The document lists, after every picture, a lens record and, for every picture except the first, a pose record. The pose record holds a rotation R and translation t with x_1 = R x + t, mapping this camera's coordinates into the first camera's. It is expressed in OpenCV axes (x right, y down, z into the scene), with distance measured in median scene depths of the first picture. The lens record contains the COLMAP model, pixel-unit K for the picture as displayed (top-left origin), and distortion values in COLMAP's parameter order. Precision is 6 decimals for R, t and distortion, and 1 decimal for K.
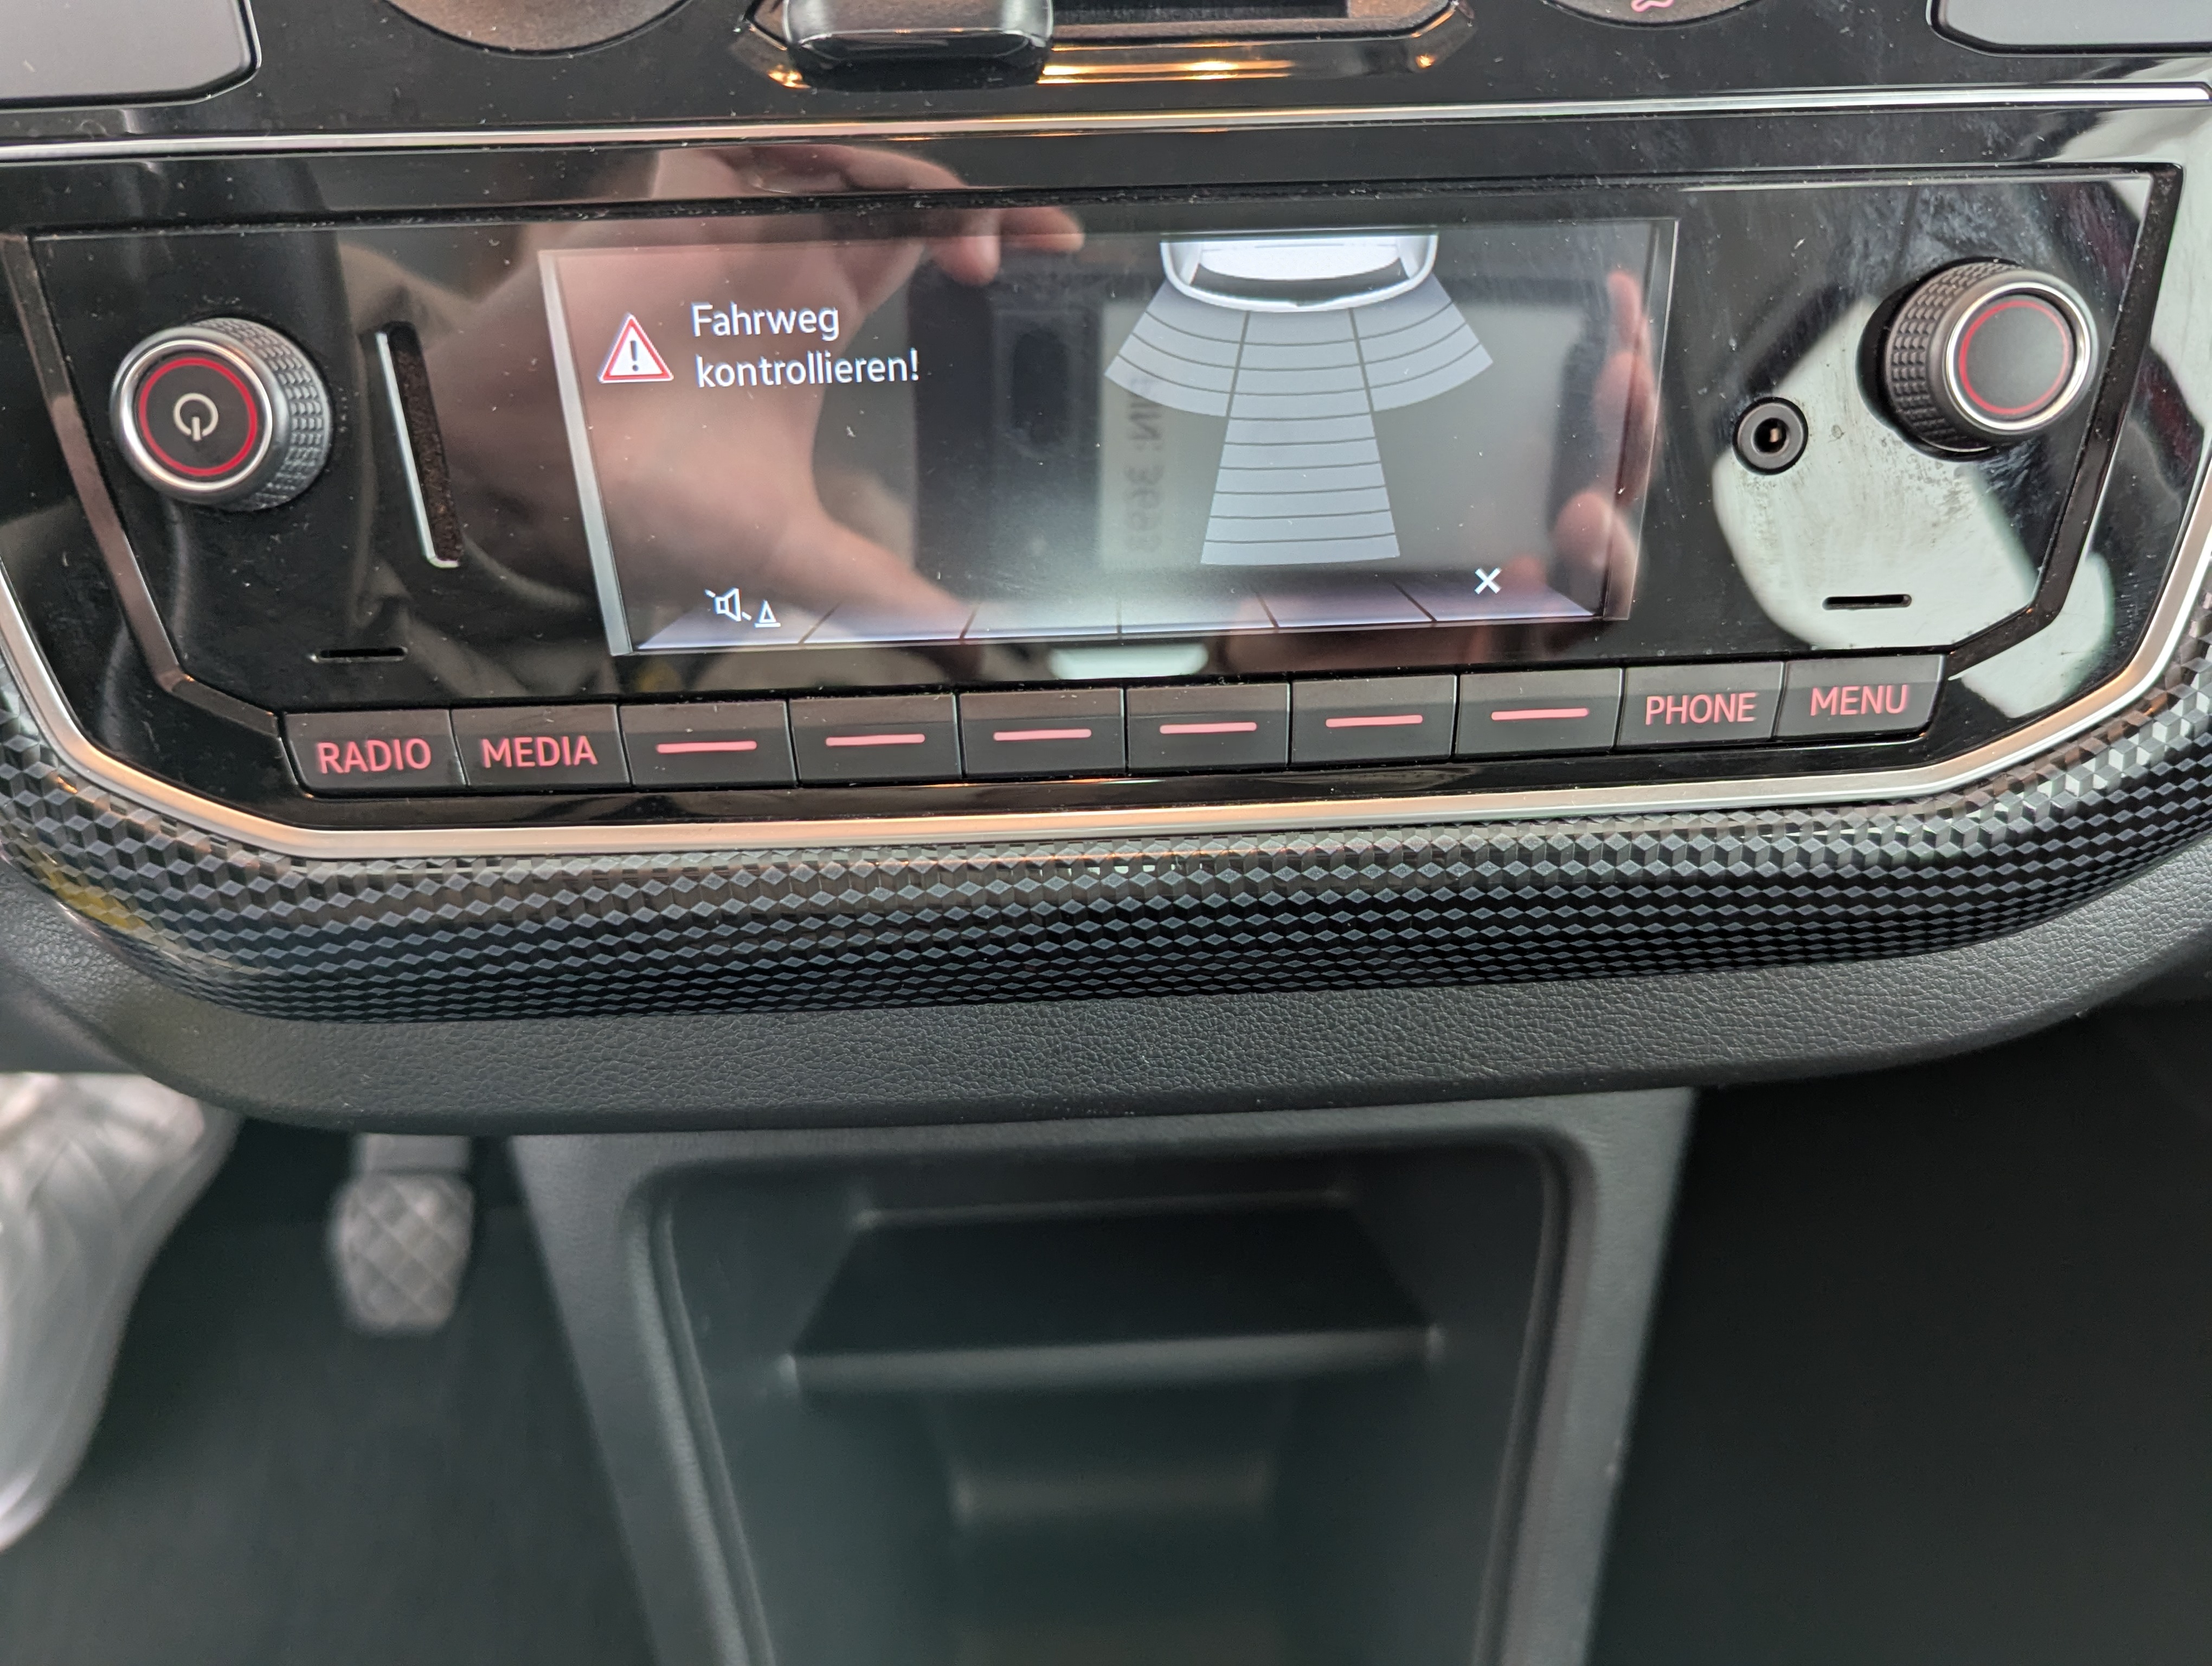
lens RADIAL K [[1834.6, 0, 1099.8], [0, 1834.6, 816.6], [0, 0, 1]] dist [0.011879, -0.035506]
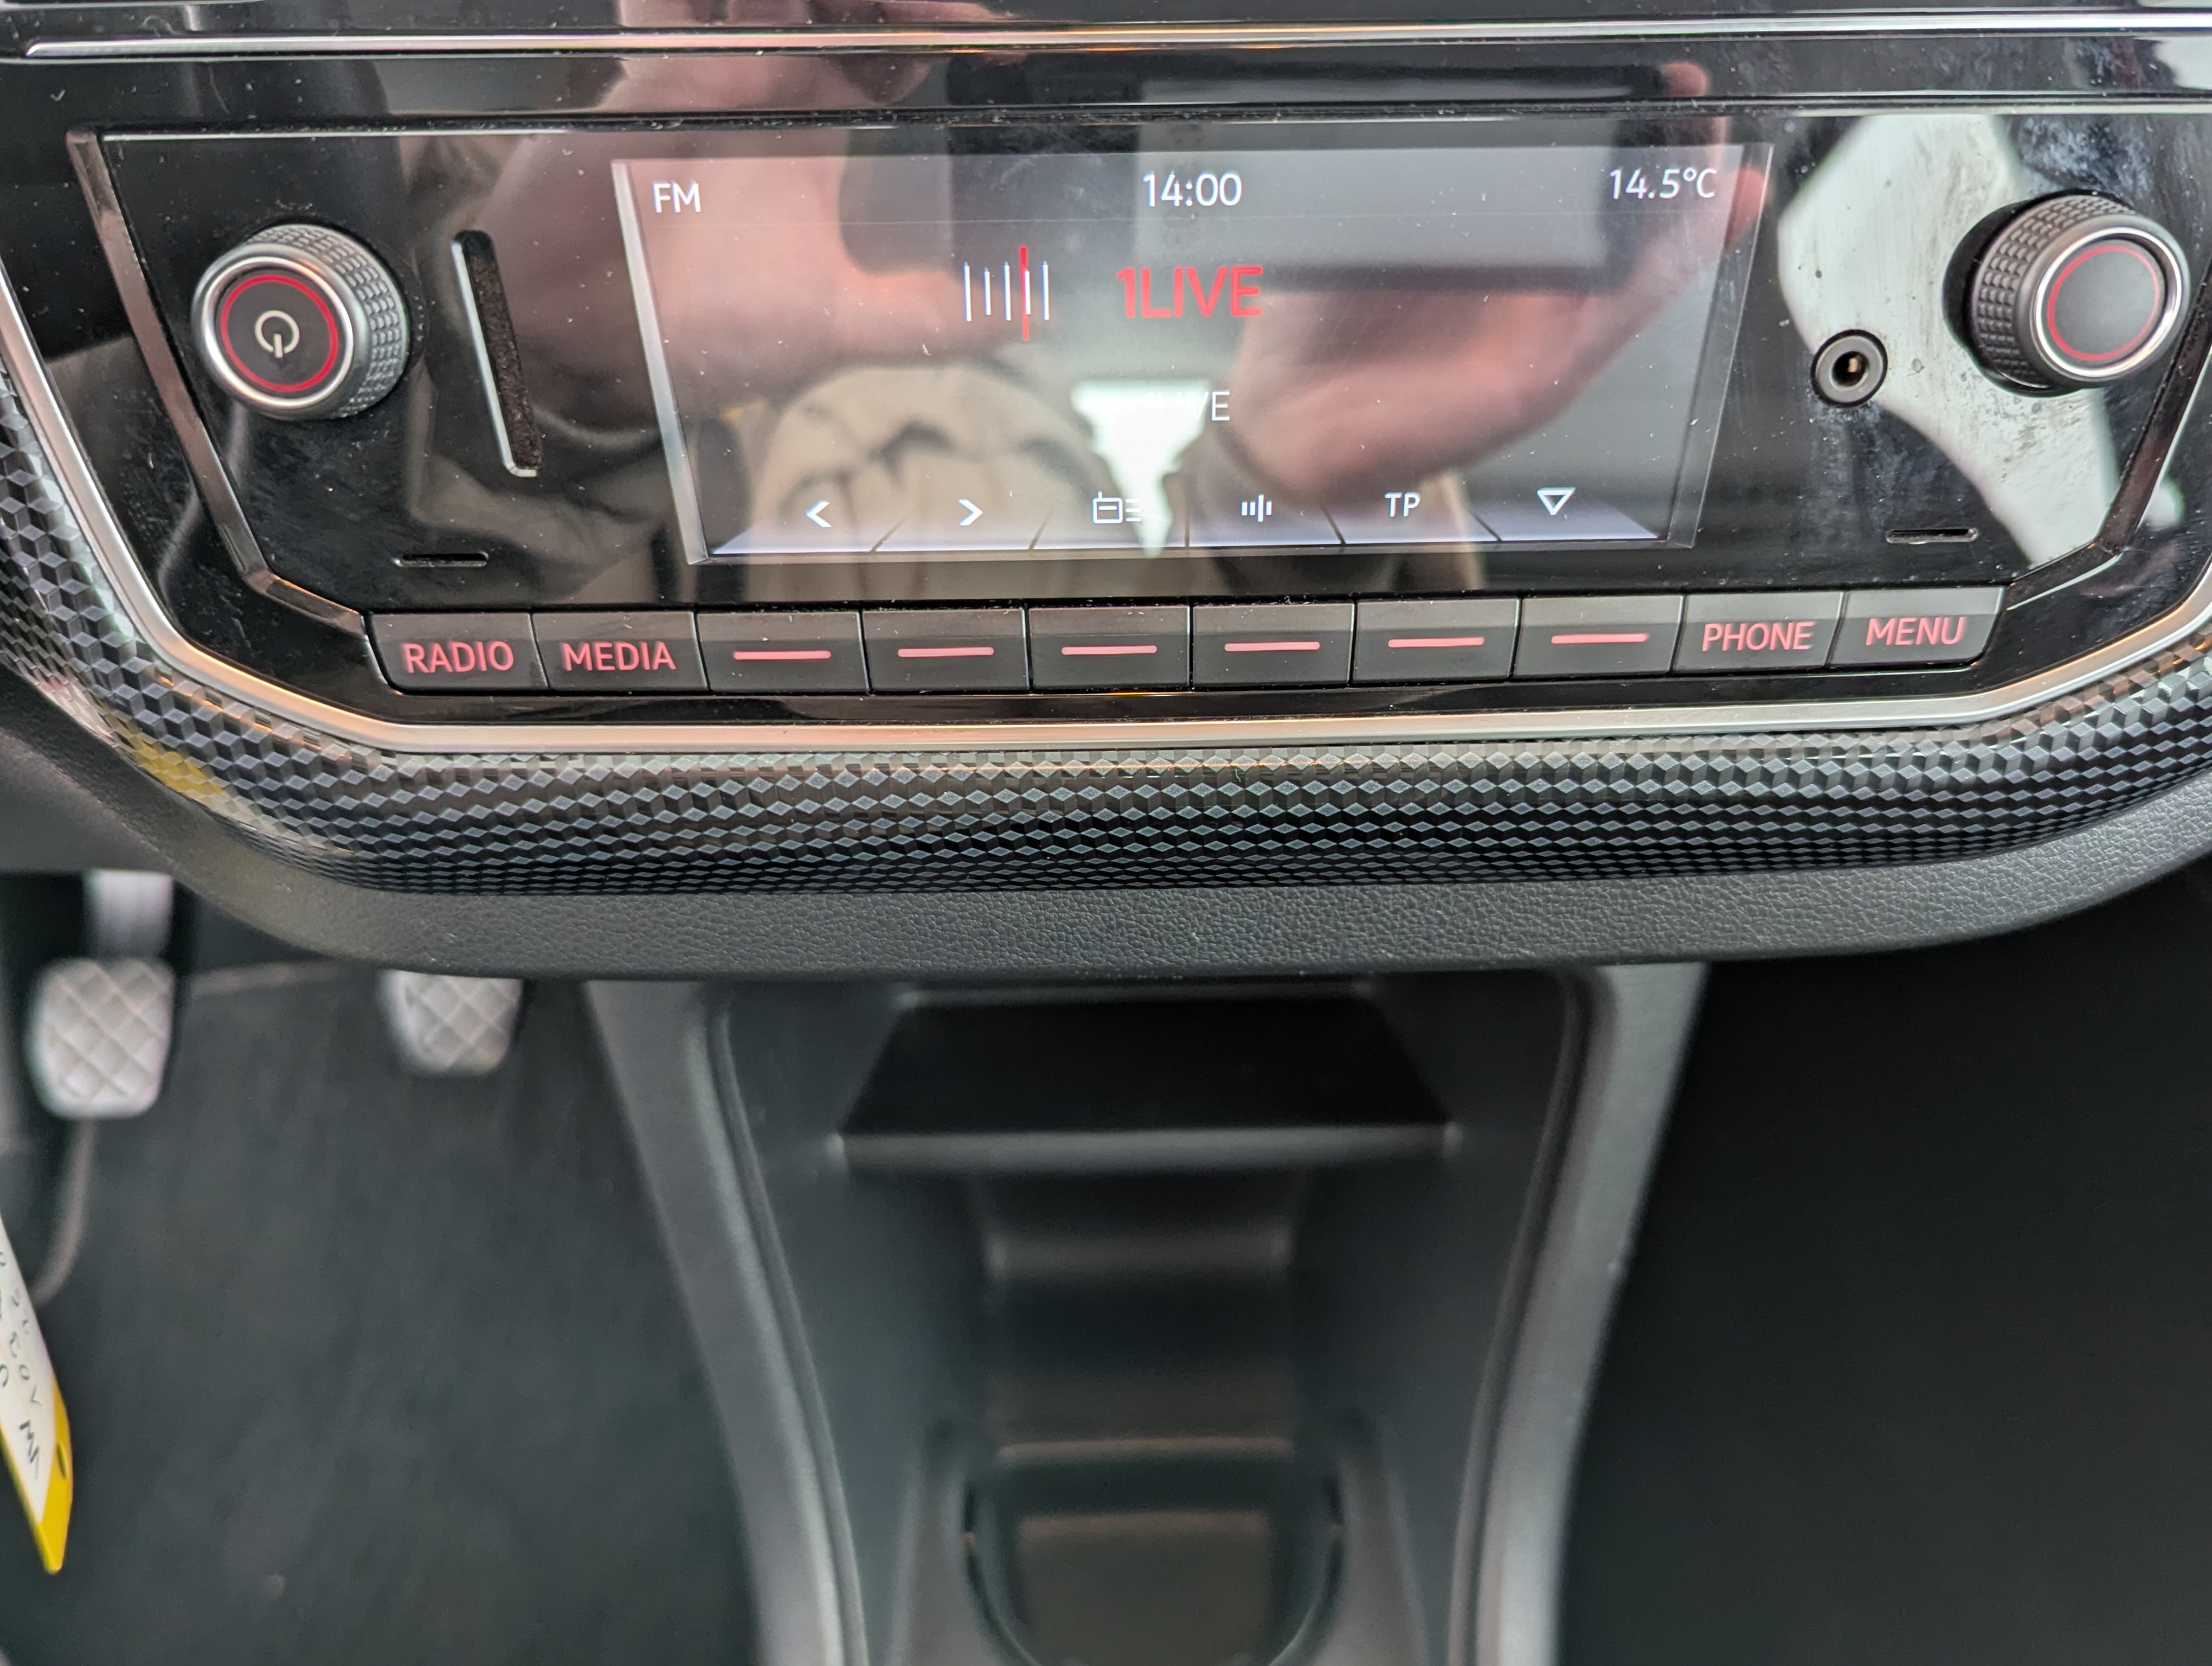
lens RADIAL K [[1834.6, 0, 1101.2], [0, 1834.6, 820.4], [0, 0, 1]] dist [0.011879, -0.035506]
pose [[0.999687, 0.022662, -0.010590, -0.022624], [-0.020786, 0.988107, 0.152359, -0.105006], [0.013916, -0.152091, 0.988269, -0.023707]]
